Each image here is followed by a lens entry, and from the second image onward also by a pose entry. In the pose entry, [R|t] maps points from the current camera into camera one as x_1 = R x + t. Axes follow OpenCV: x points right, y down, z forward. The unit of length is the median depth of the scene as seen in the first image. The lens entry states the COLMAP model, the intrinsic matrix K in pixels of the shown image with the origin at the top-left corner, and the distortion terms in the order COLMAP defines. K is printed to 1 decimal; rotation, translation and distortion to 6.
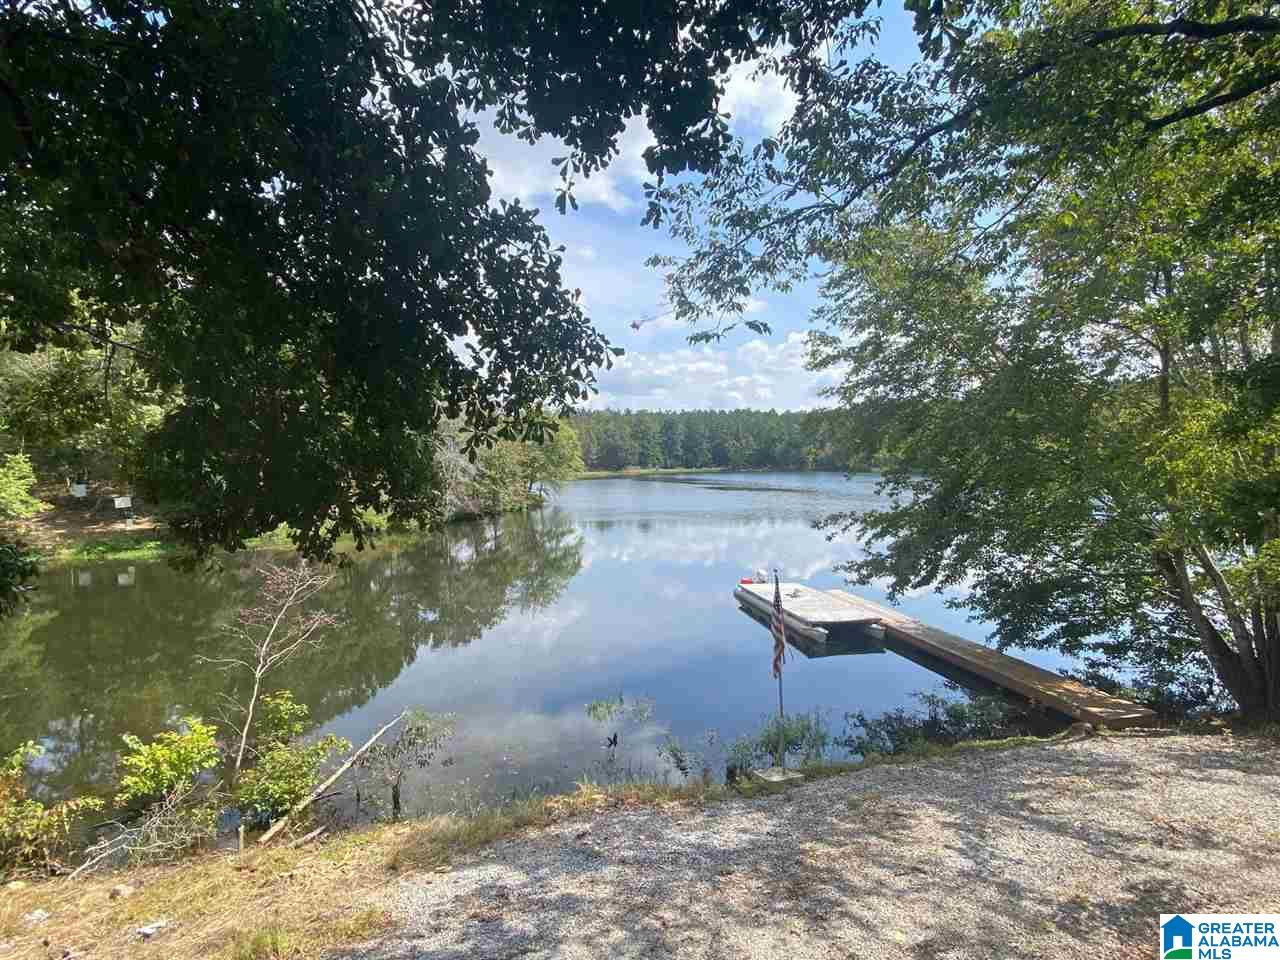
lens RADIAL K [[591.3, 0, 640.0], [0, 591.3, 480.0], [0, 0, 1]] dist [0.002303, -0.000045]
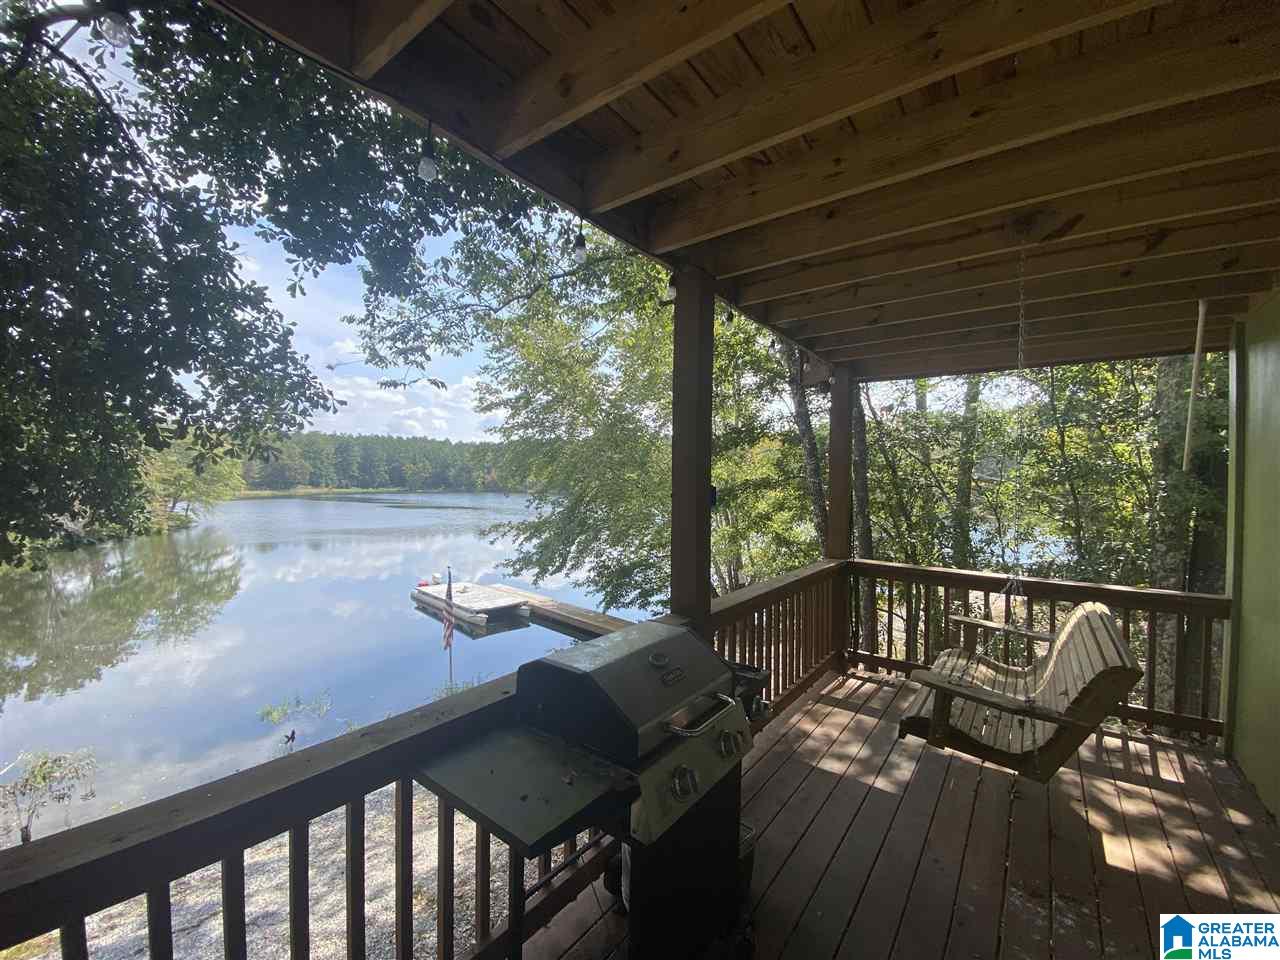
lens RADIAL K [[515.6, 0, 633.1], [0, 515.6, 484.9], [0, 0, 1]] dist [0.016097, -0.018775]
pose [[0.843021, 0.016435, 0.537629, -0.031481], [0.000627, 0.999502, -0.031537, 0.008419], [-0.537880, 0.026924, 0.842591, -0.133489]]
